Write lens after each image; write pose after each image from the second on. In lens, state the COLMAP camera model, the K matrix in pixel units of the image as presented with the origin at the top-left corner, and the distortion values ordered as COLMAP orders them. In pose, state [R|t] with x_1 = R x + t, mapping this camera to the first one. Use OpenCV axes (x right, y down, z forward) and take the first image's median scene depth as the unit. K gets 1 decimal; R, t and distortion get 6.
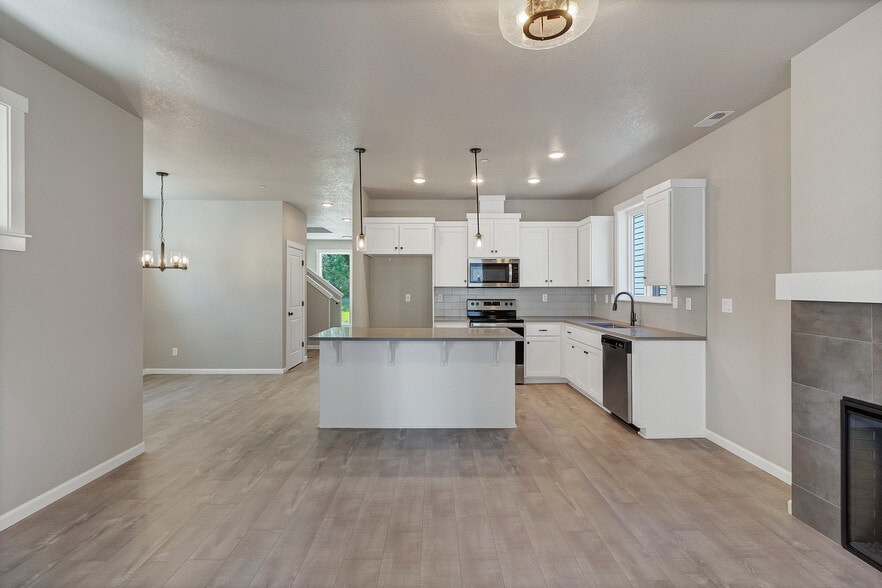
lens RADIAL K [[419.5, 0, 437.3], [0, 419.5, 284.0], [0, 0, 1]] dist [0.002363, 0.002352]
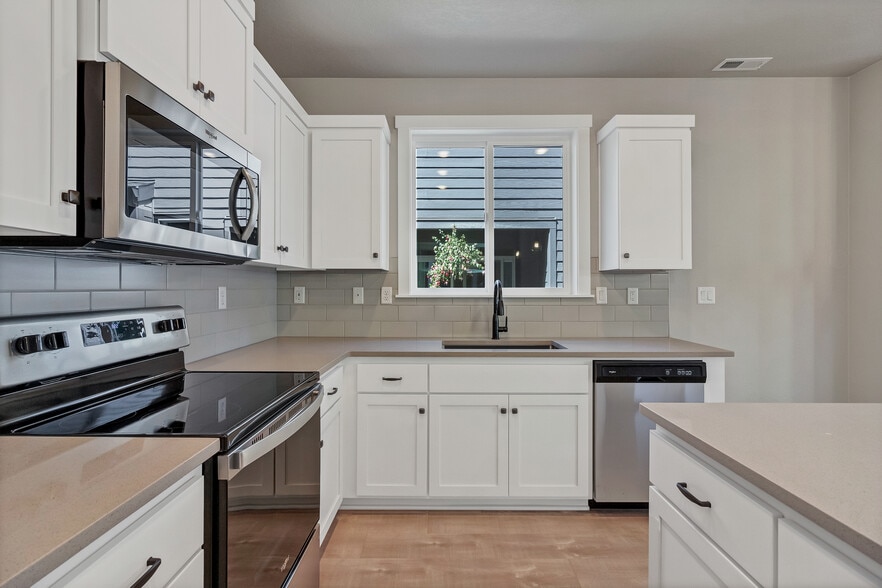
lens RADIAL K [[419.5, 0, 437.5], [0, 419.5, 281.8], [0, 0, 1]] dist [0.002363, 0.002352]
pose [[0.009272, 0.014316, 0.999855, -0.125405], [-0.010697, 0.999842, -0.014216, 0.035555], [-0.999900, -0.010564, 0.009424, 1.283408]]
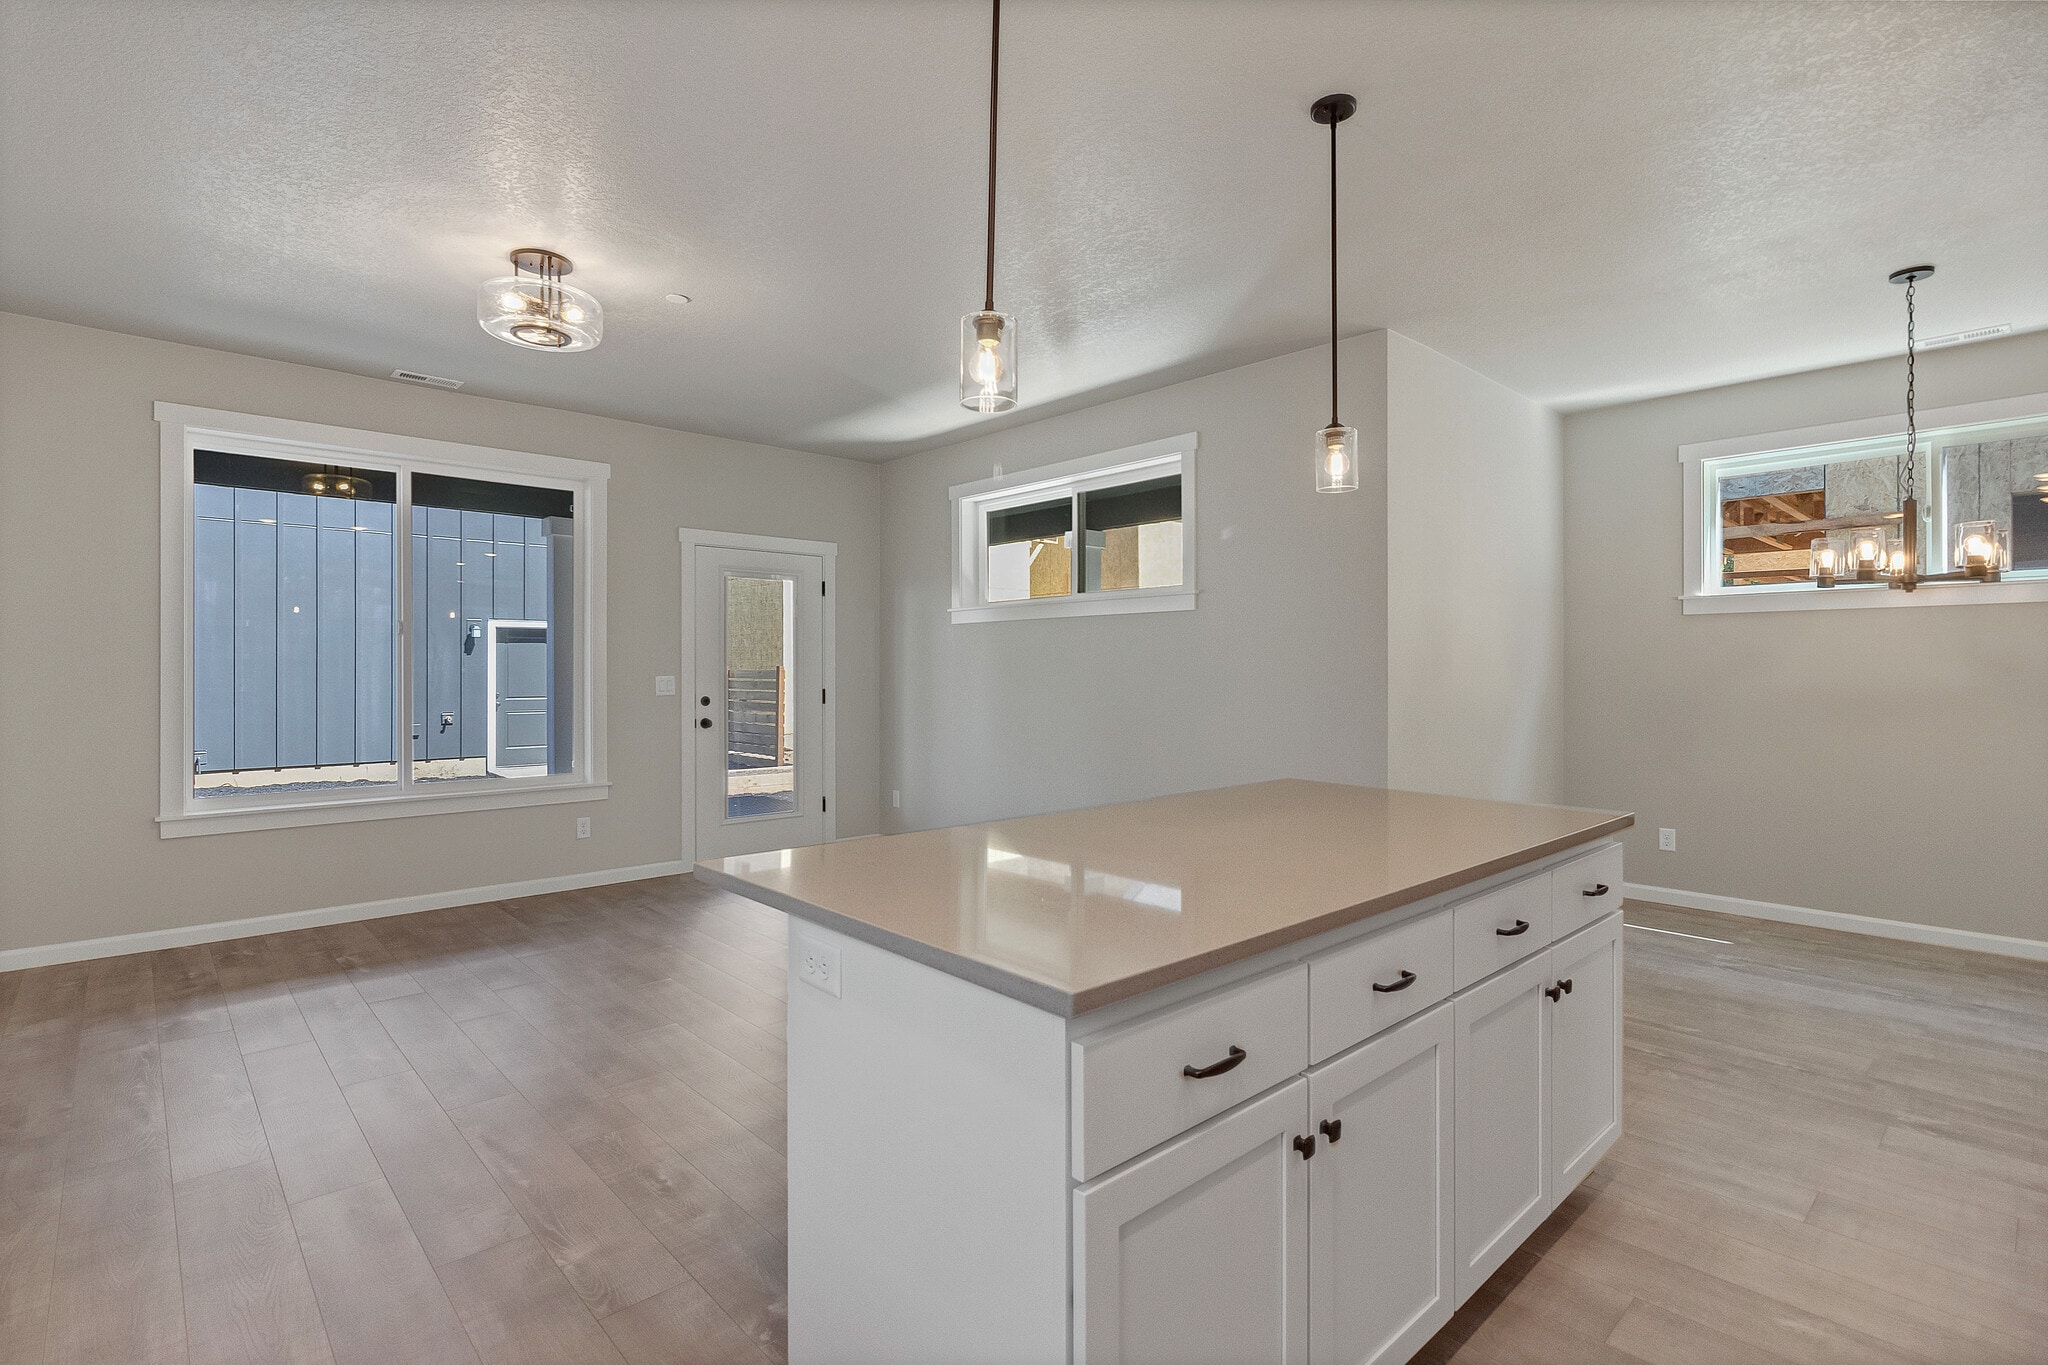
lens RADIAL K [[974.2, 0, 1027.5], [0, 974.2, 670.1], [0, 0, 1]] dist [0.002363, 0.002352]
pose [[-0.734709, -0.001661, -0.678380, 0.369287], [0.005160, 0.999954, -0.008037, 0.036413], [0.678362, -0.009405, -0.734667, 1.317817]]
